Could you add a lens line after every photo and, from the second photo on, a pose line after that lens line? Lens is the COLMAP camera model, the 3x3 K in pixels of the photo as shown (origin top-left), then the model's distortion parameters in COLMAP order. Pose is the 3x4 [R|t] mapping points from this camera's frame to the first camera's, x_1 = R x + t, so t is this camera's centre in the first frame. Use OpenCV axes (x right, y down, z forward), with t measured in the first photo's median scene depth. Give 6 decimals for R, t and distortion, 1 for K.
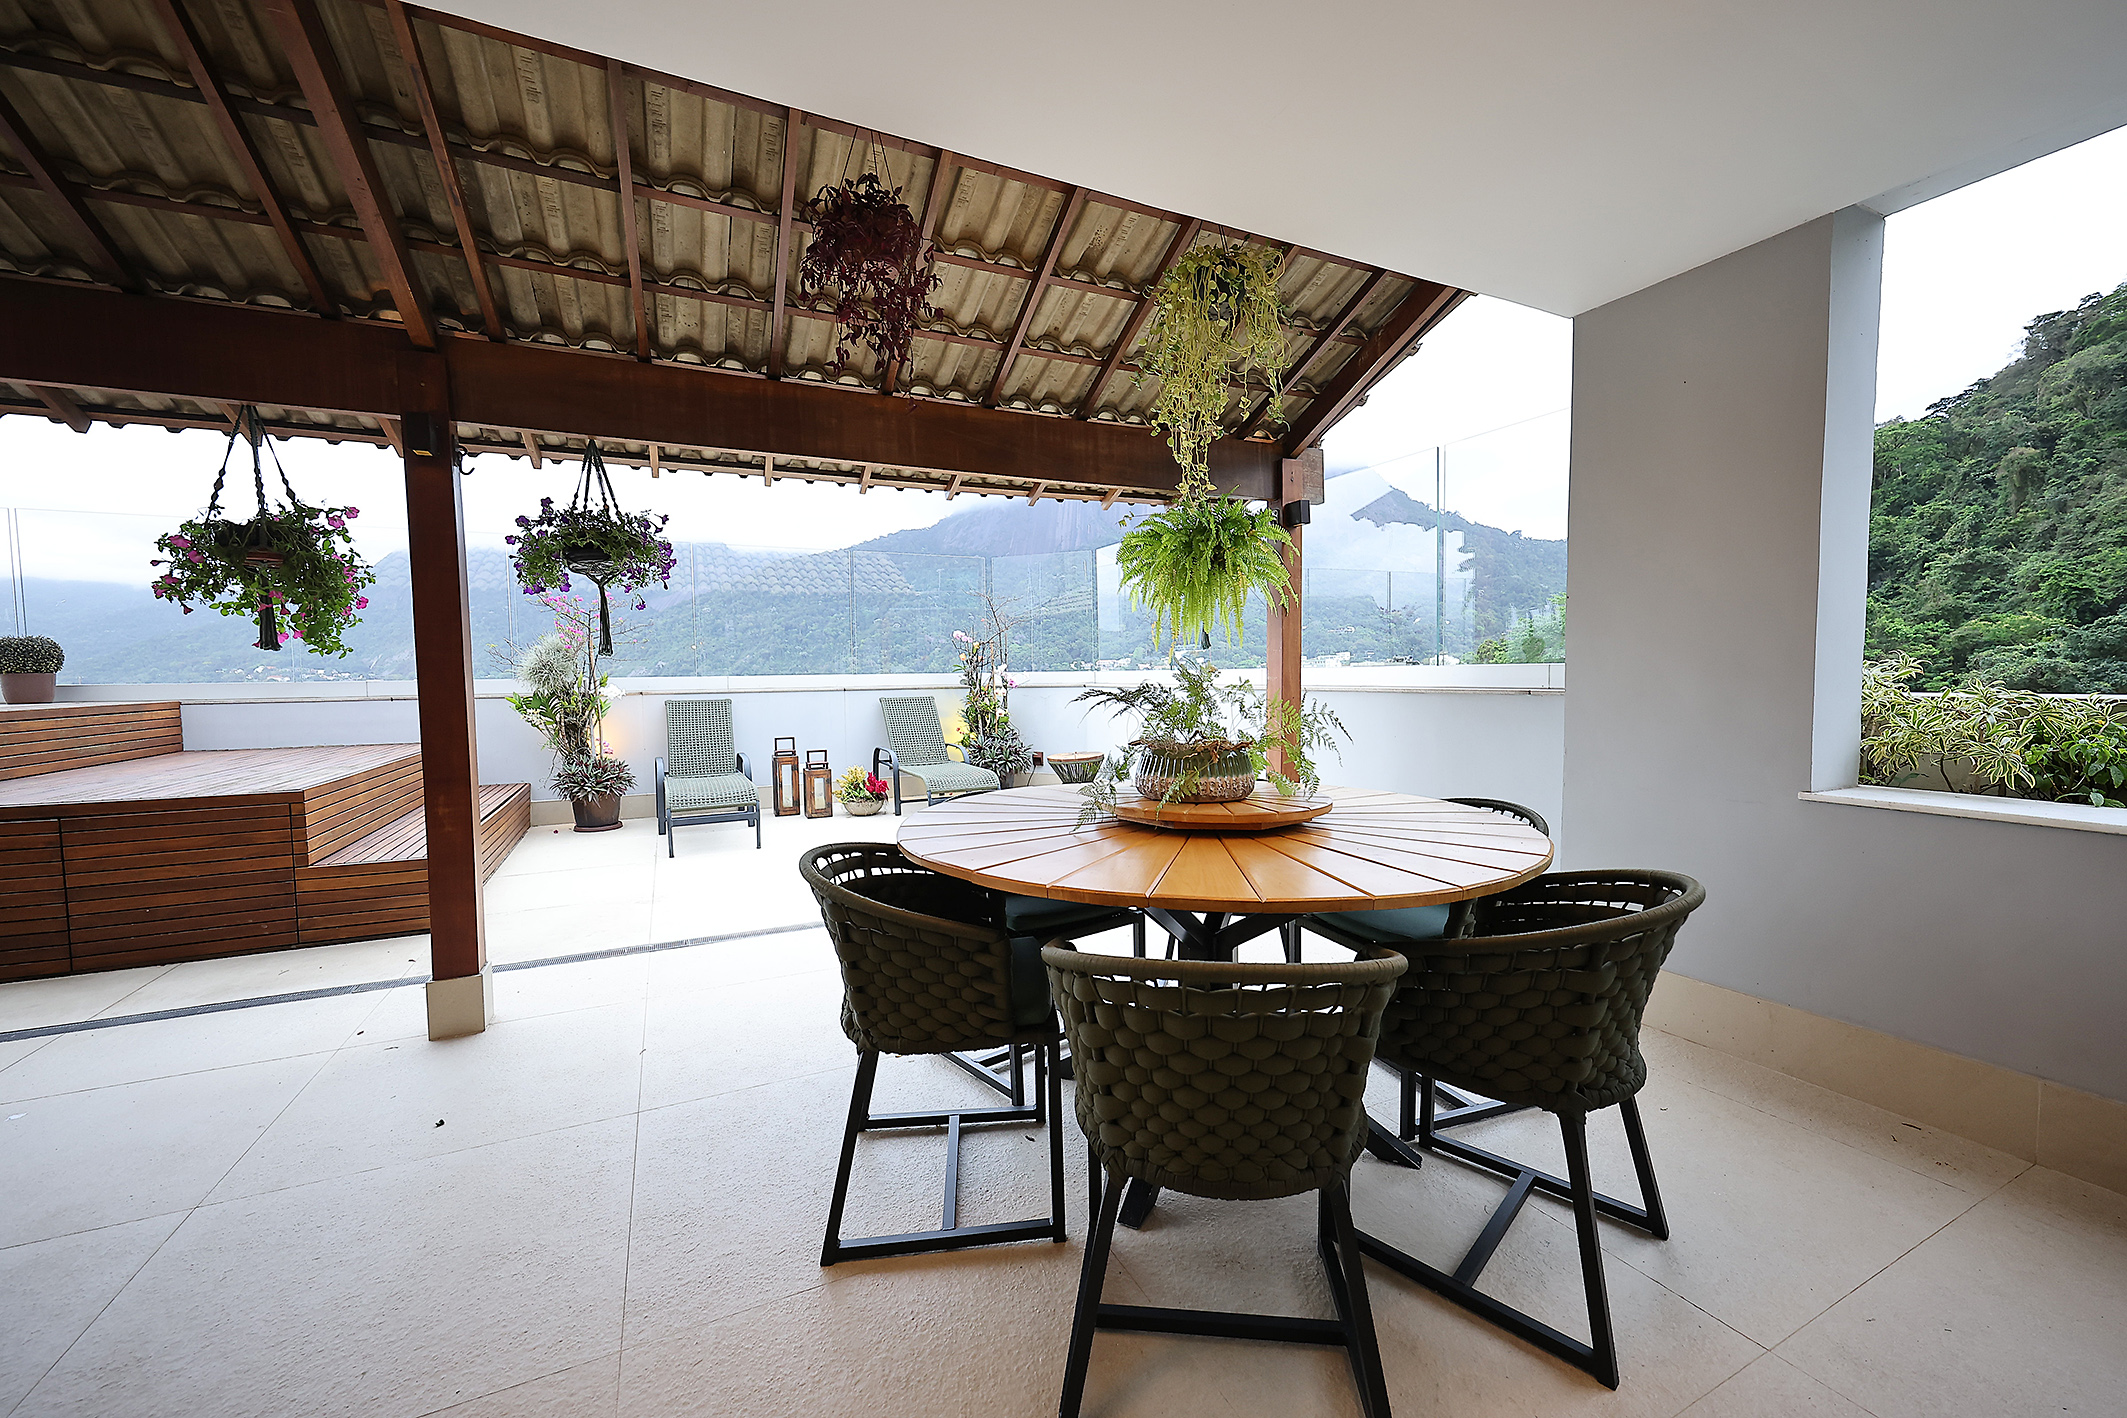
lens RADIAL K [[831.0, 0, 1056.0], [0, 831.0, 704.4], [0, 0, 1]] dist [0.006040, -0.001023]
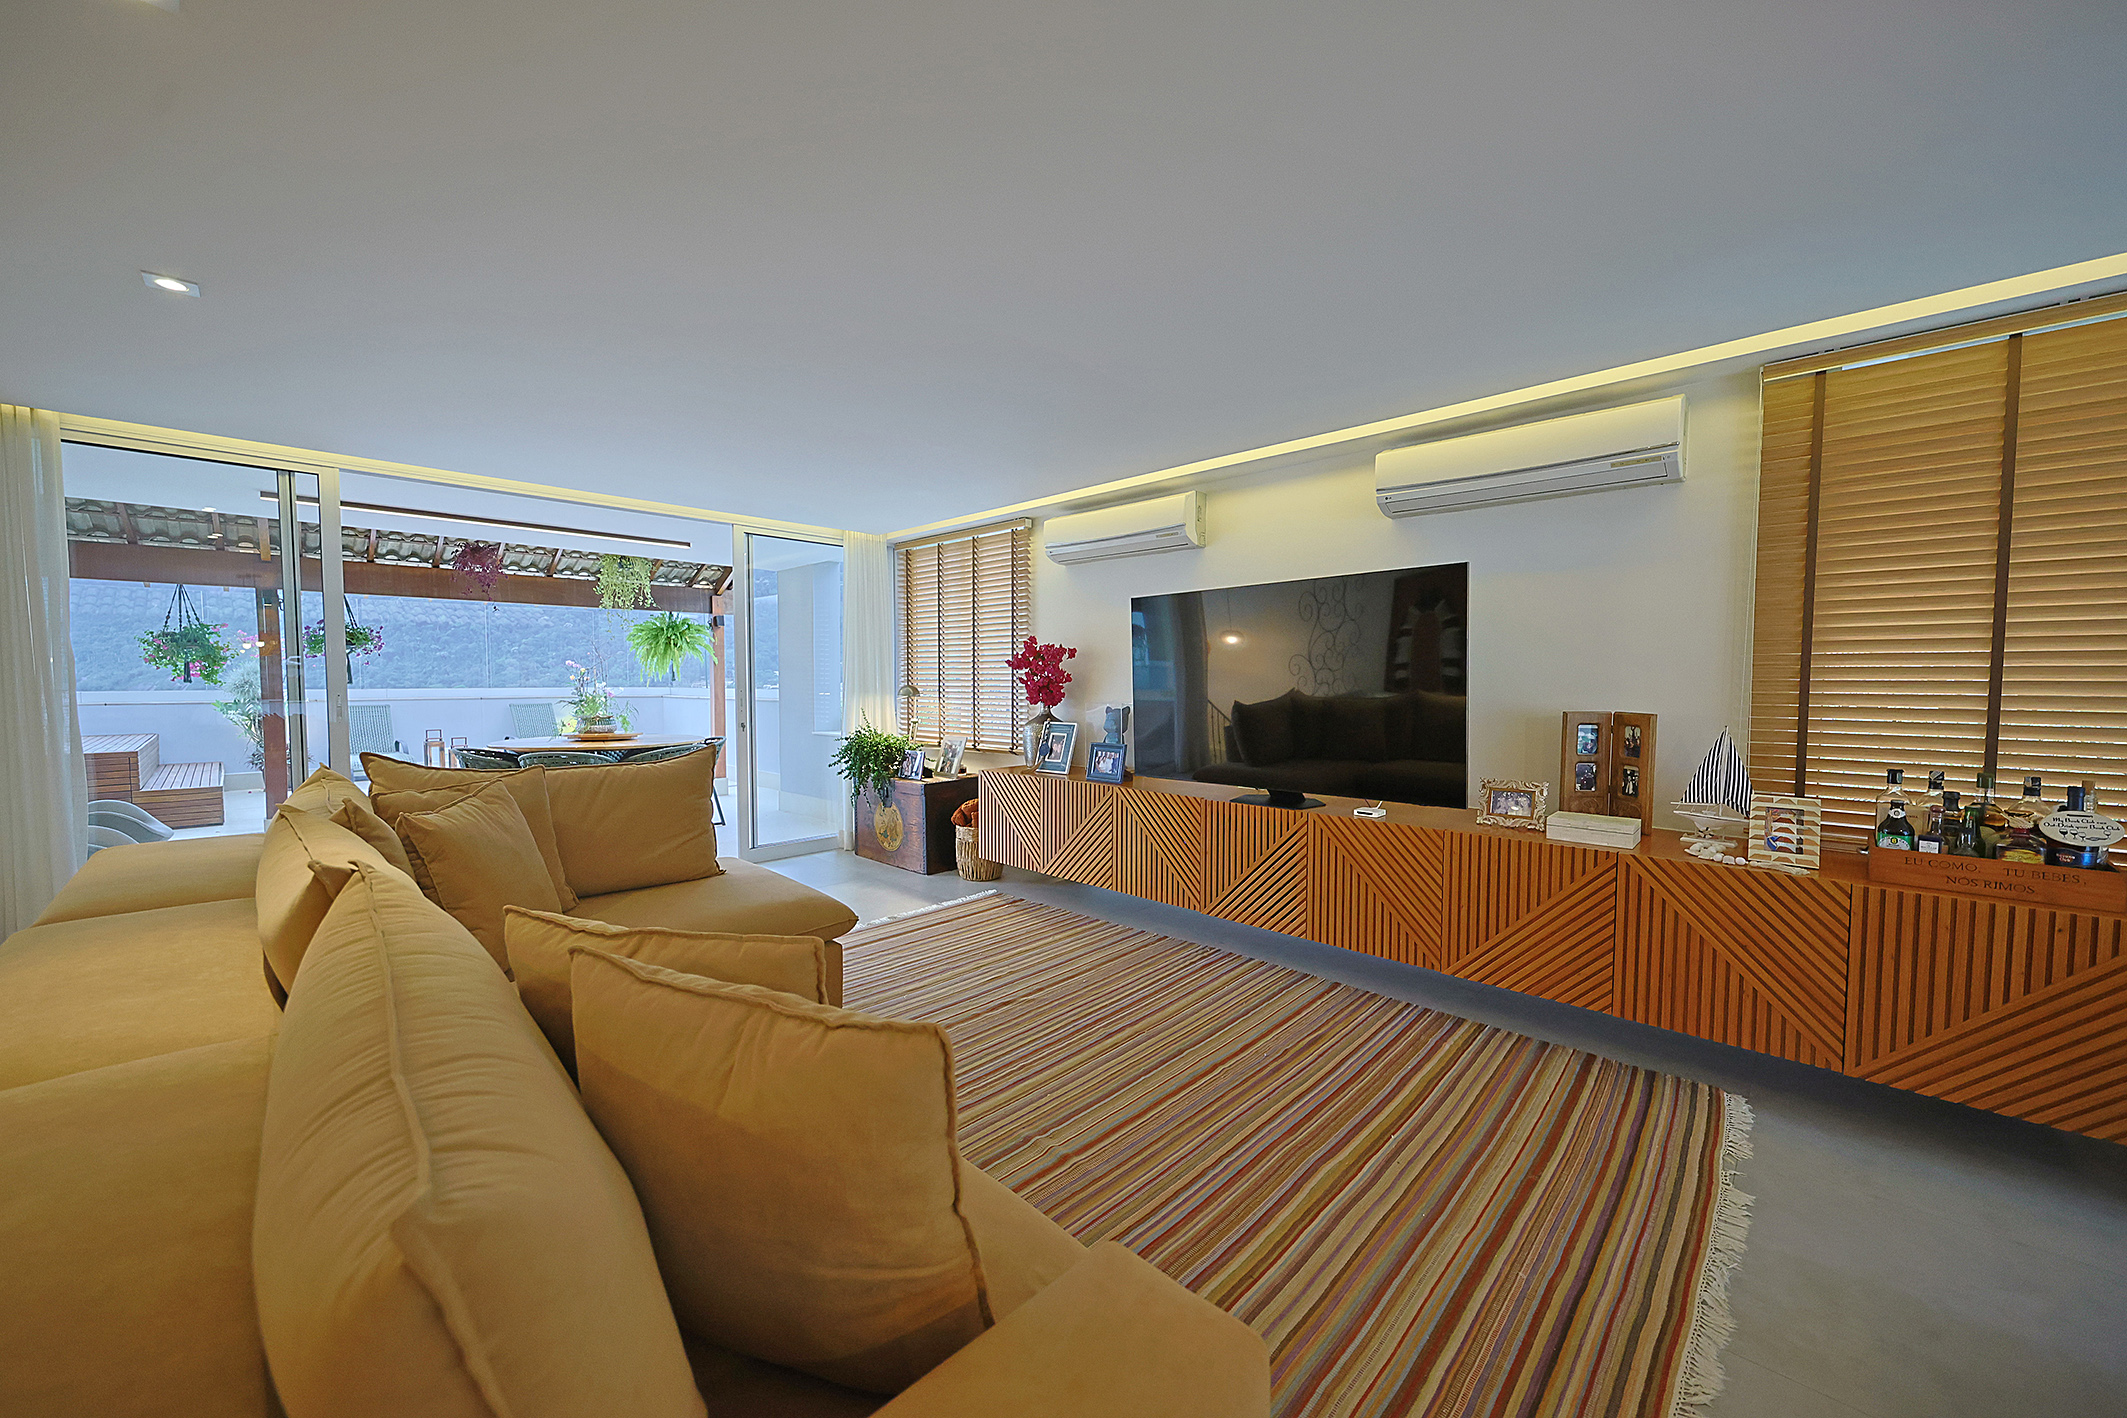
lens RADIAL K [[779.1, 0, 1070.4], [0, 779.1, 705.8], [0, 0, 1]] dist [0.004083, 0.000069]
pose [[0.928583, -0.000936, 0.371123, 0.437696], [0.003898, 0.999966, -0.007232, 0.021031], [-0.371103, 0.008163, 0.928556, -1.475430]]
